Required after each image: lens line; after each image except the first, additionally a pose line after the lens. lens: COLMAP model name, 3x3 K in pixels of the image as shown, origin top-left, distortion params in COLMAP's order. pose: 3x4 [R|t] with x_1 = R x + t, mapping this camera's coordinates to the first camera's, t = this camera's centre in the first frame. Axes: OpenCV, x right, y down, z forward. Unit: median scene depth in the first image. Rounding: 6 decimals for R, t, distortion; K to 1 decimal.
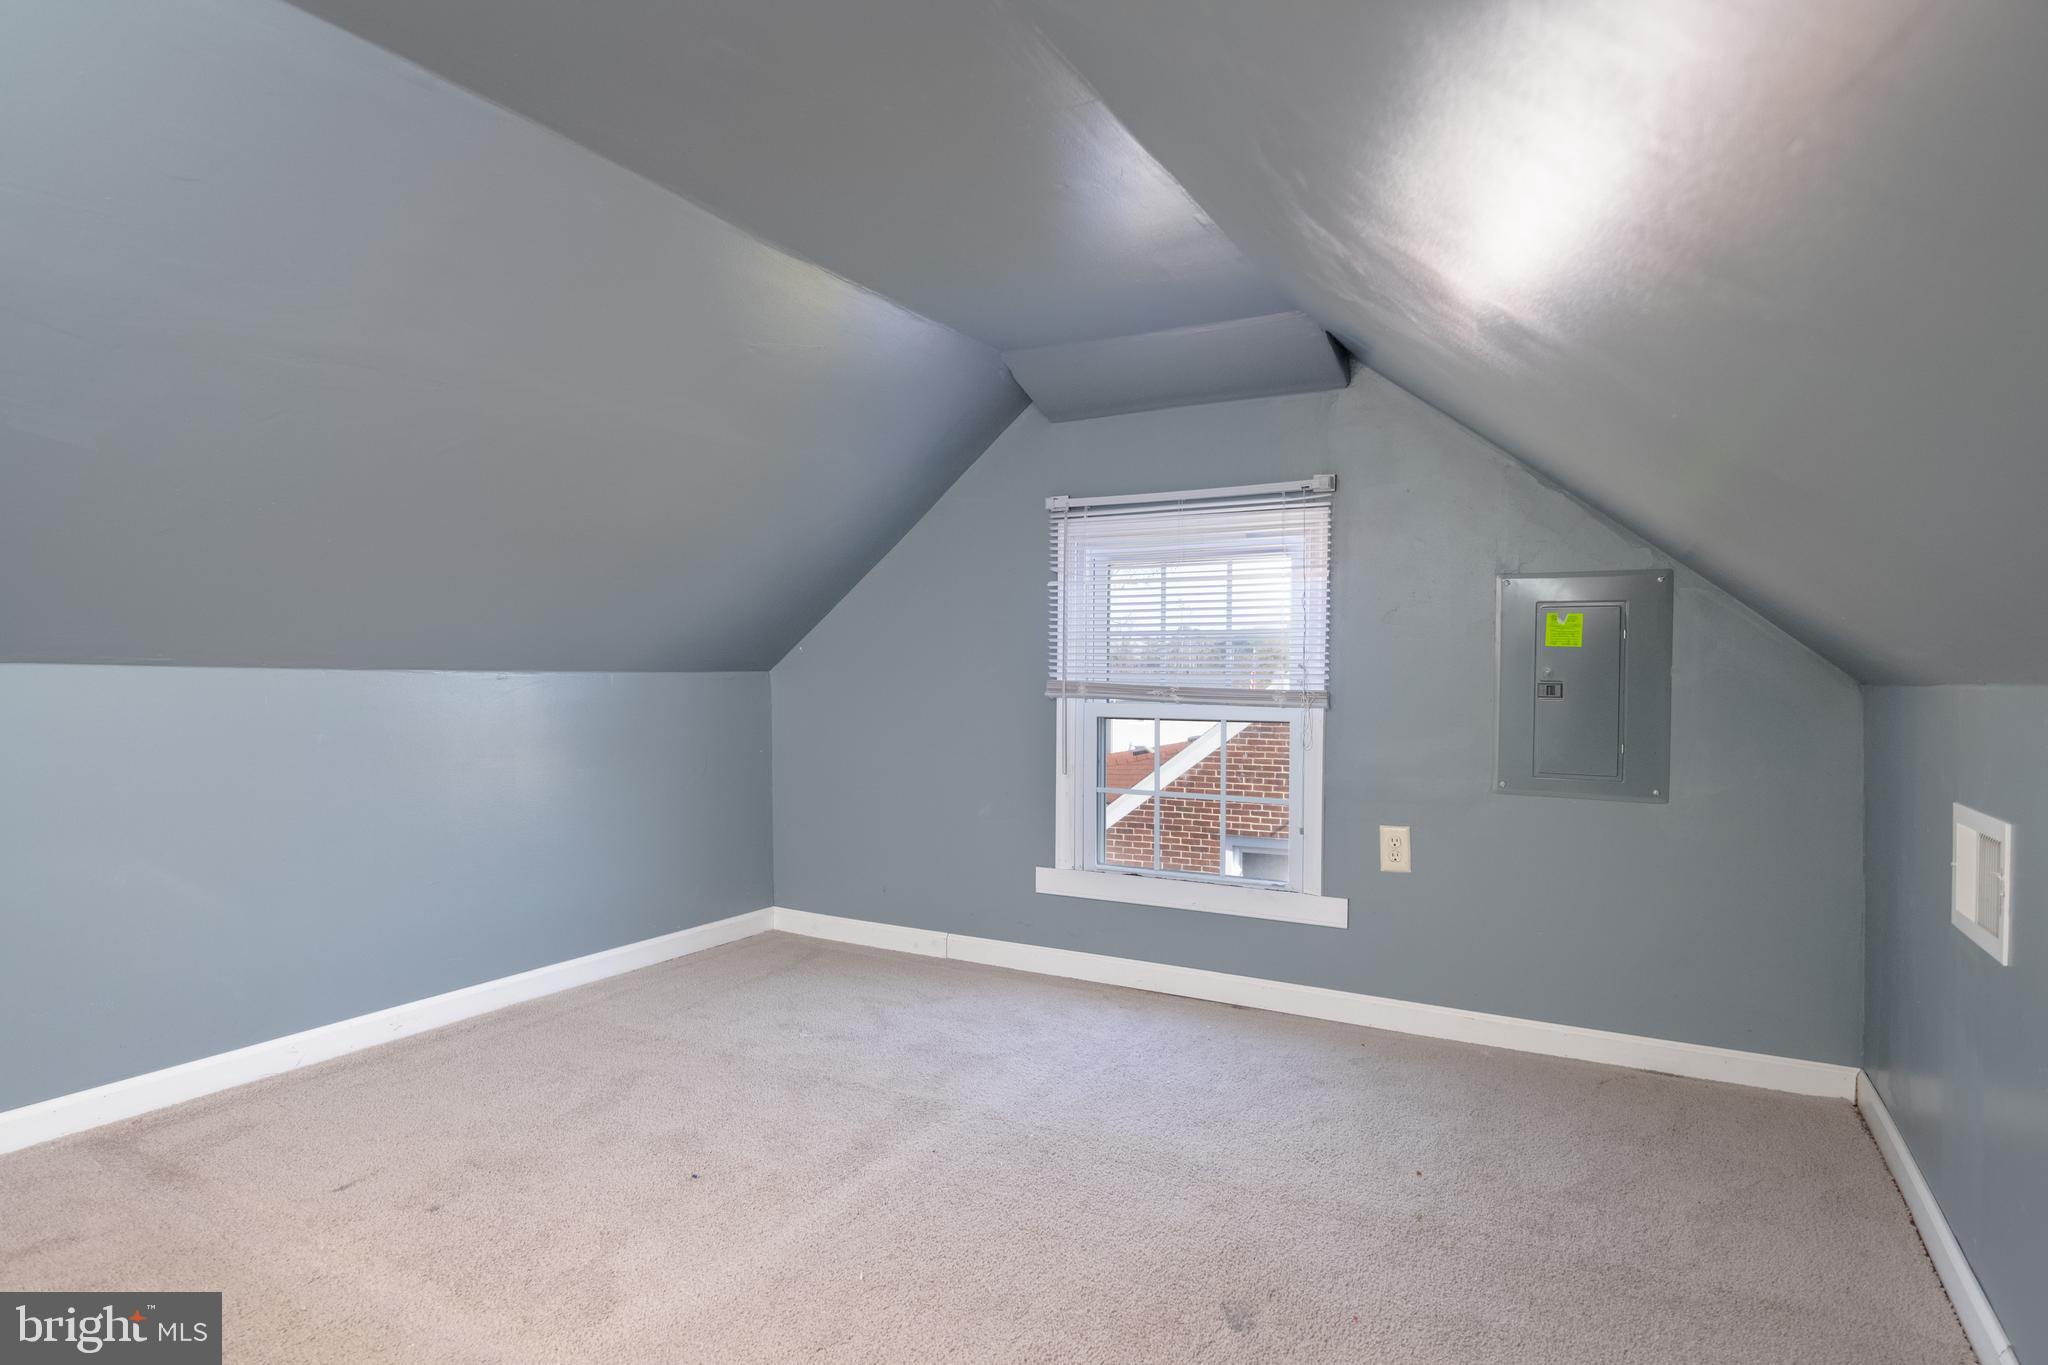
lens RADIAL K [[1107.6, 0, 1023.3], [0, 1107.6, 661.9], [0, 0, 1]] dist [-0.003549, 0.000318]
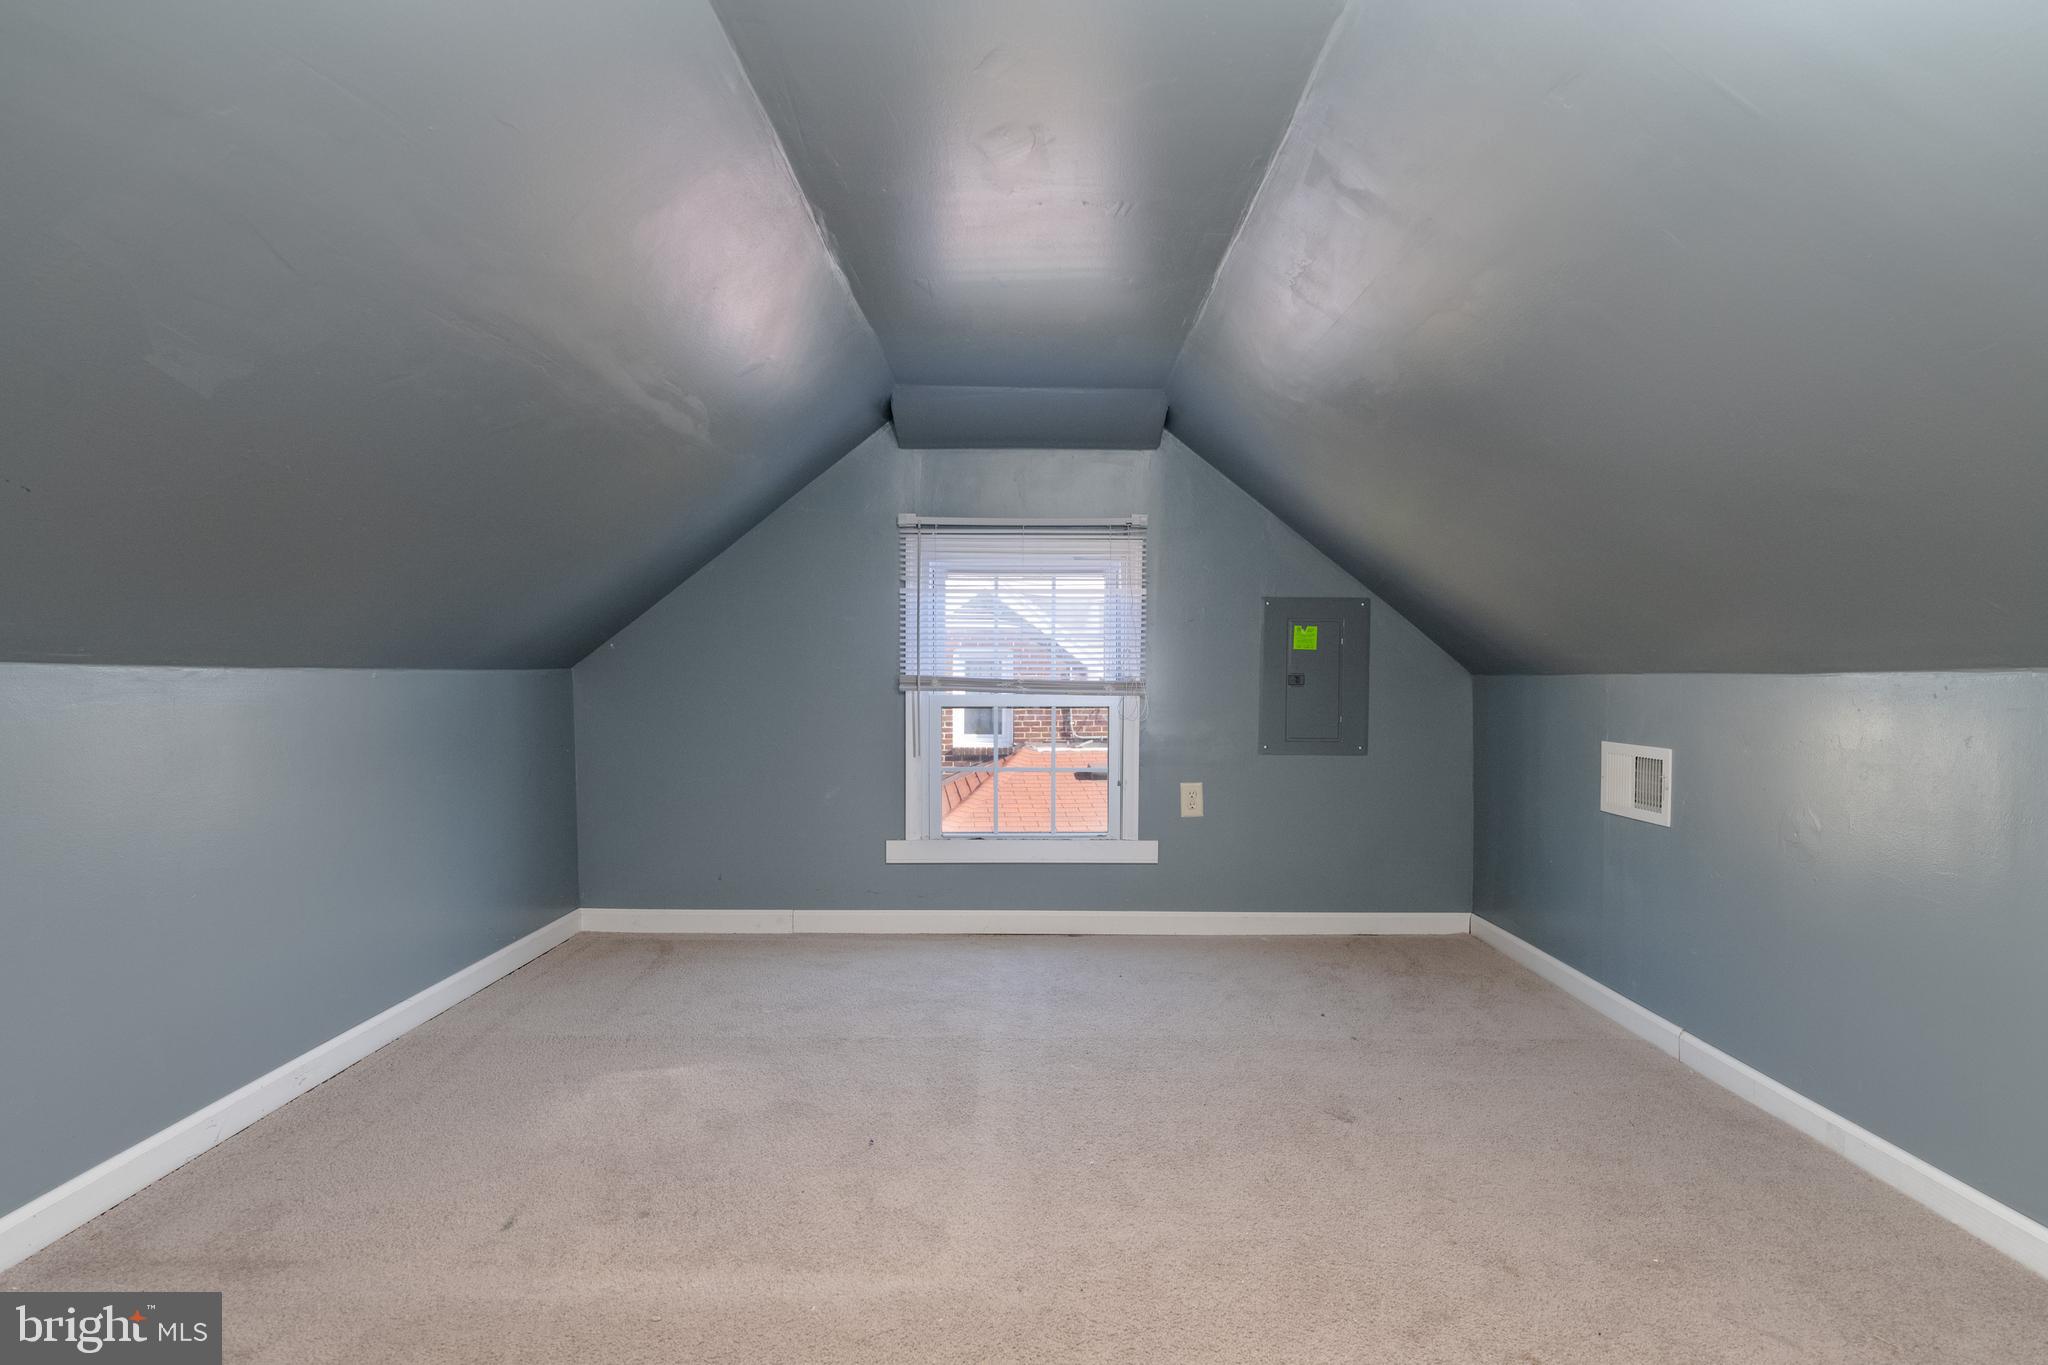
lens RADIAL K [[1011.4, 0, 1027.5], [0, 1011.4, 677.5], [0, 0, 1]] dist [0.000716, -0.008226]
pose [[0.867131, -0.005733, 0.498047, -0.426929], [-0.002566, 0.999869, 0.015976, 0.002059], [-0.498073, -0.015131, 0.867003, 0.039602]]
